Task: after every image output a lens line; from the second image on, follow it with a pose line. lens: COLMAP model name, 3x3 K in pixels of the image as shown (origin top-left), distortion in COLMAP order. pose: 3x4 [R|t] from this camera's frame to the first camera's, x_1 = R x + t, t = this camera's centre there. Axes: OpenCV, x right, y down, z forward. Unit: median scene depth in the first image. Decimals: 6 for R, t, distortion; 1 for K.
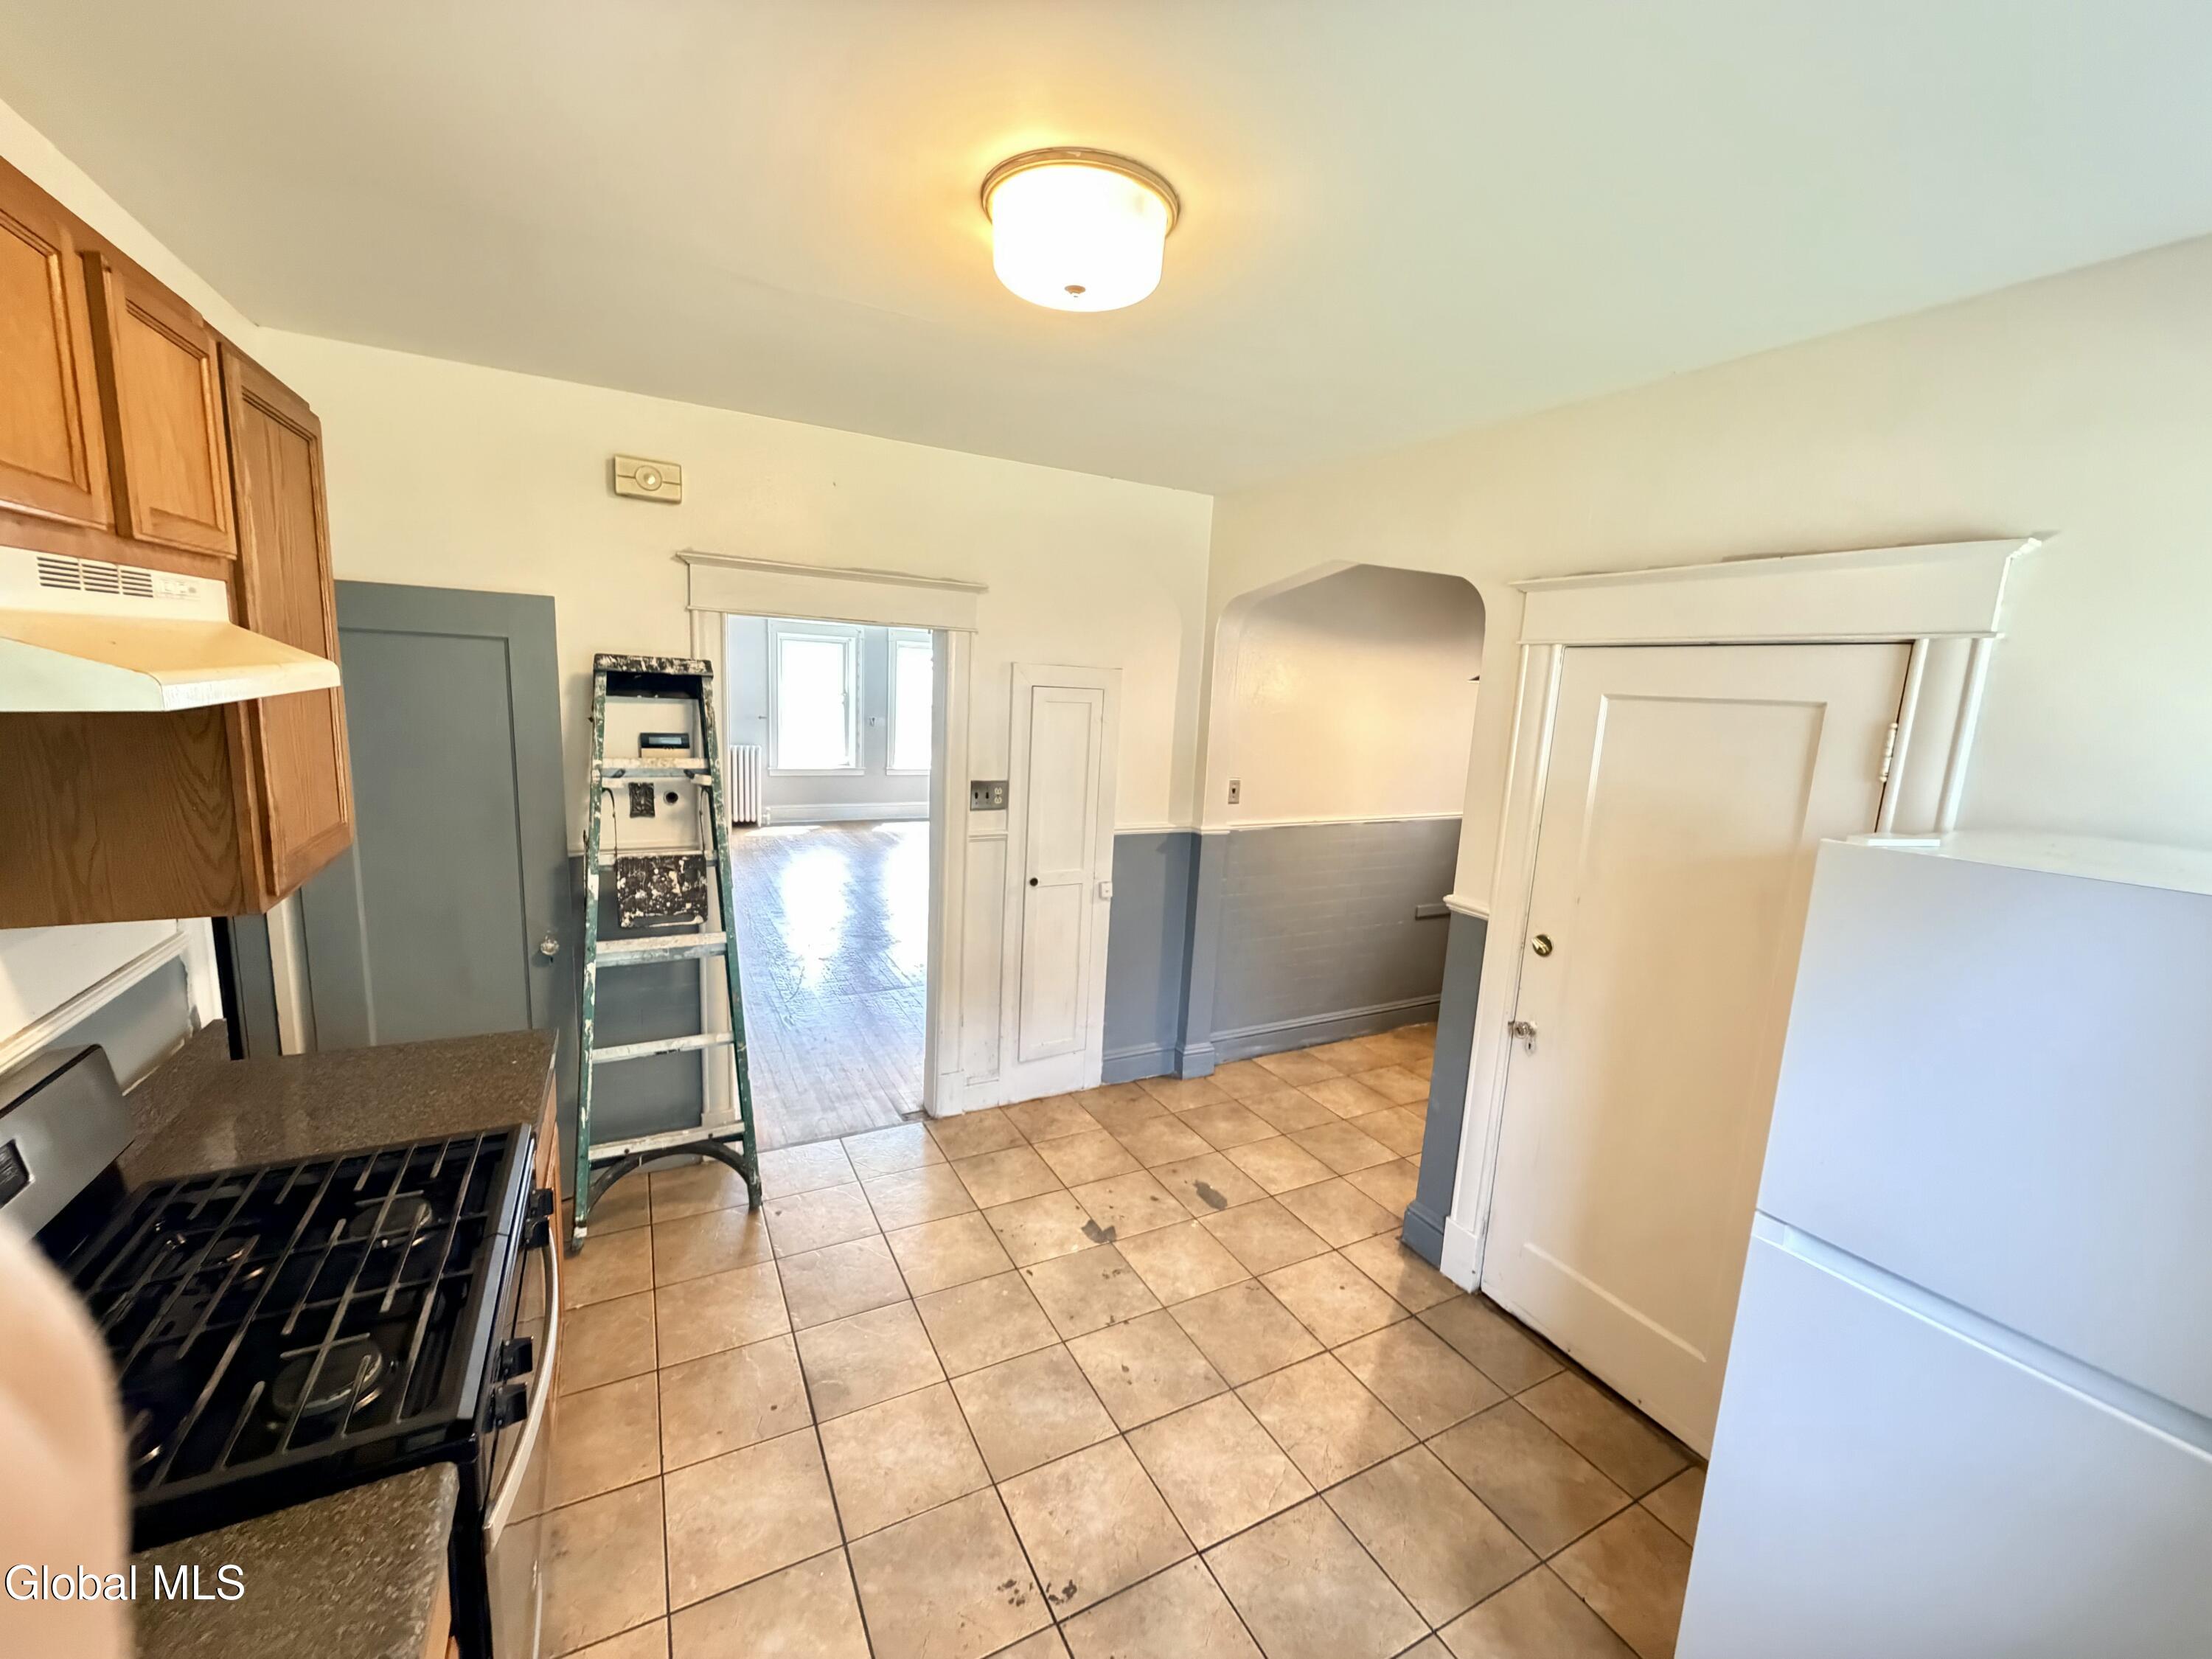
lens RADIAL K [[886.3, 0, 1101.4], [0, 886.3, 823.9], [0, 0, 1]] dist [-0.002614, 0.000120]
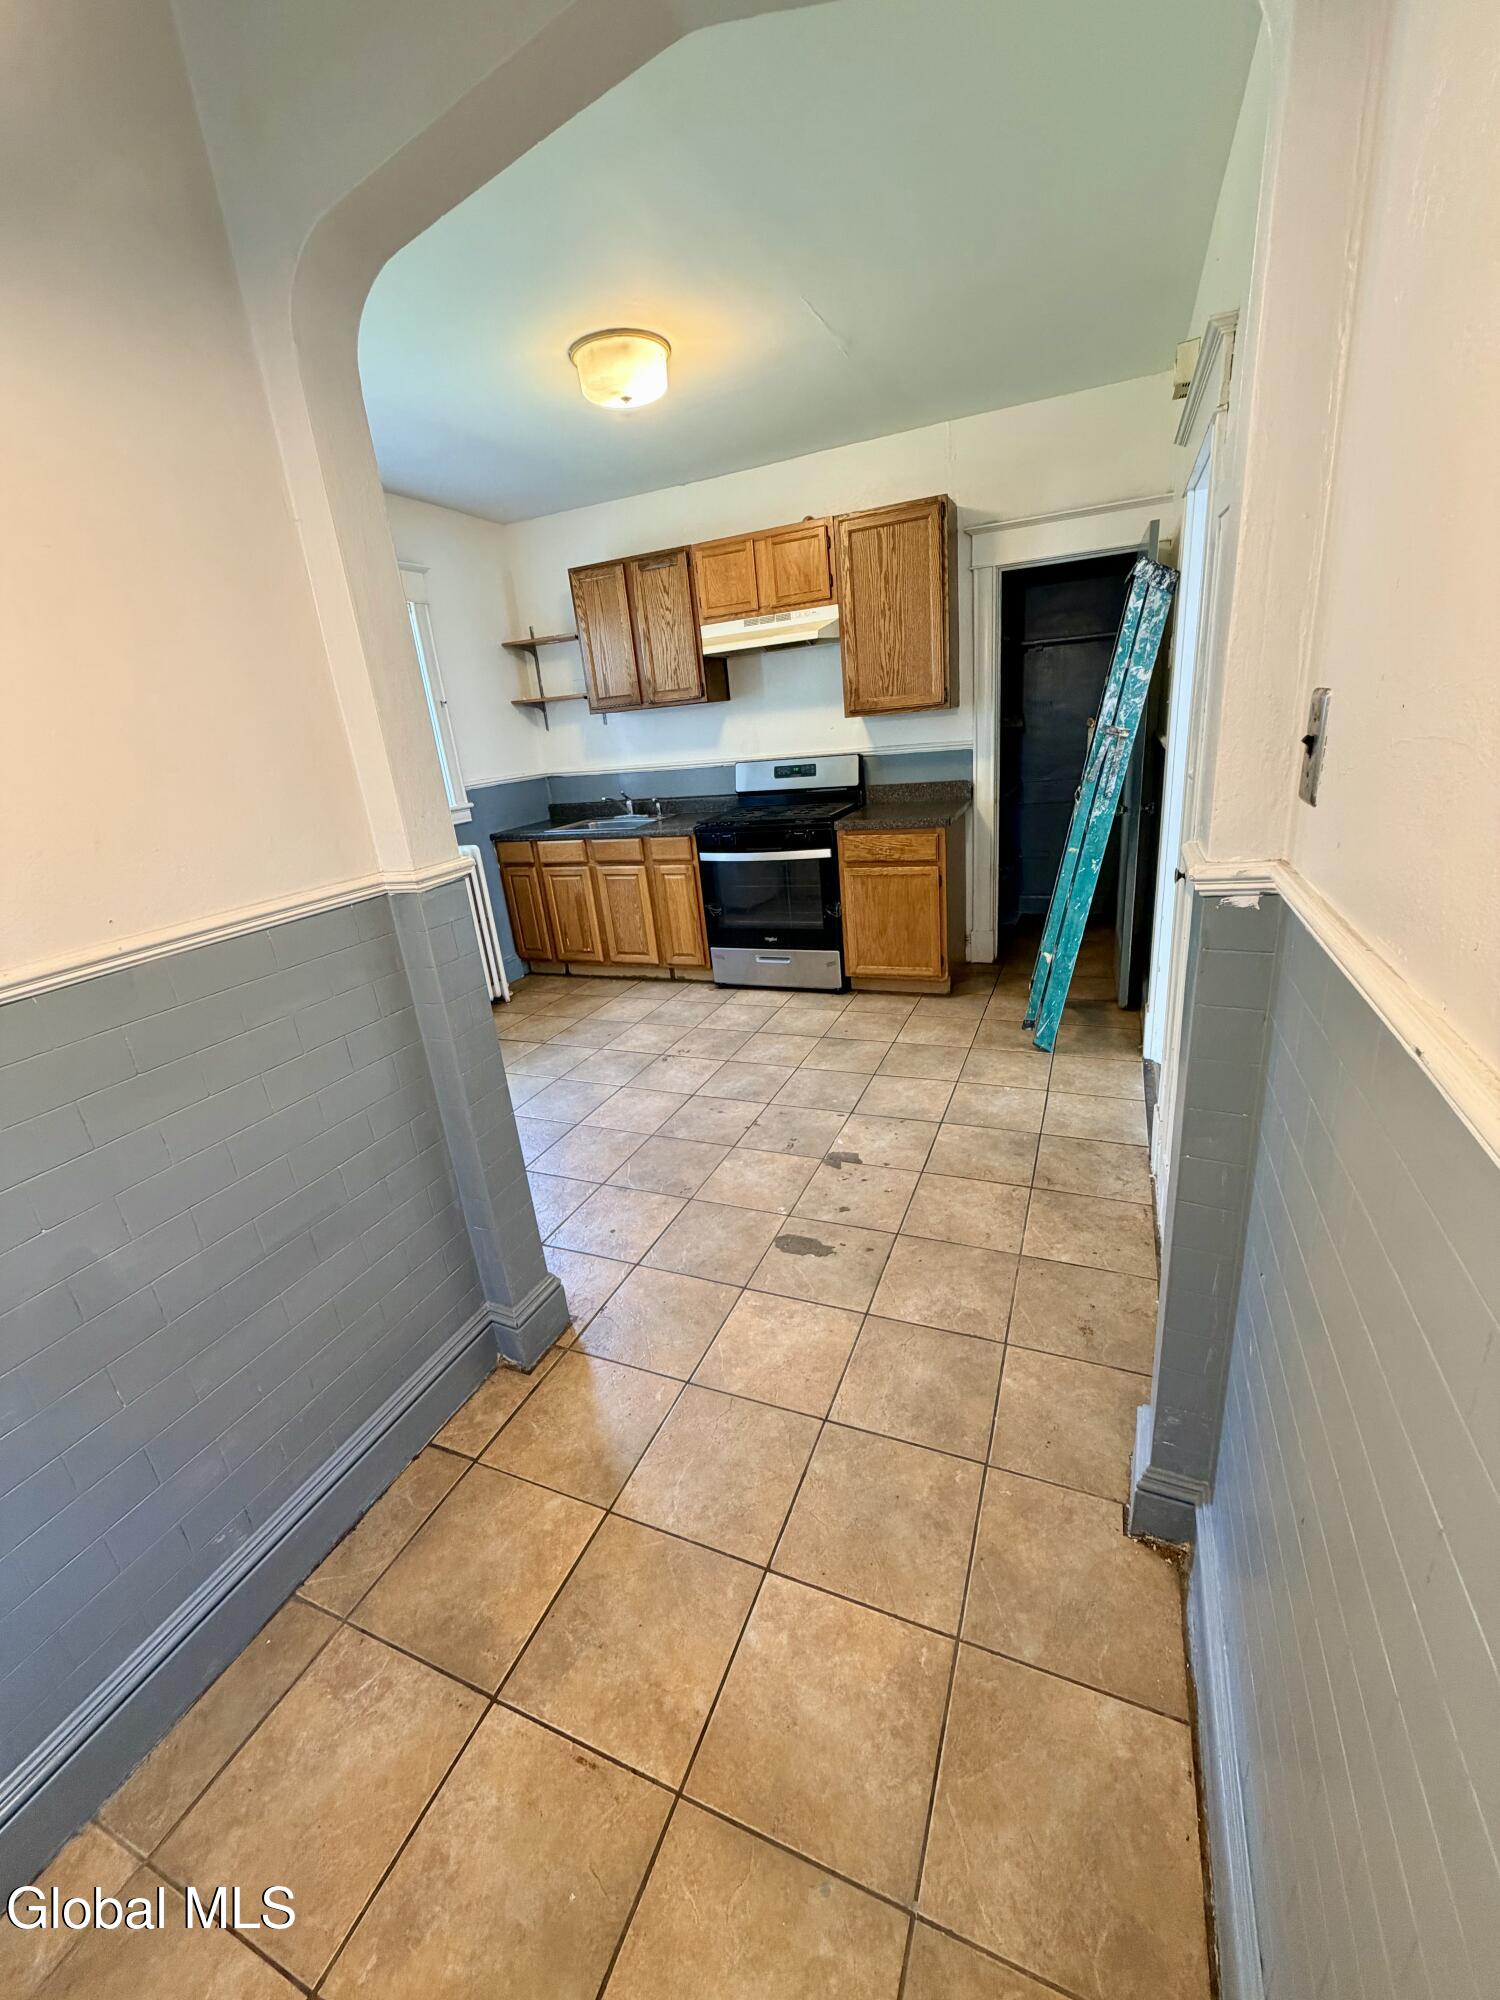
lens RADIAL K [[801.4, 0, 749.9], [0, 801.4, 996.5], [0, 0, 1]] dist [-0.002614, 0.000120]
pose [[-0.780898, 0.228342, -0.581428, 0.565385], [-0.048431, 0.905859, 0.420801, -0.083388], [0.622778, 0.356762, -0.696325, 1.504019]]
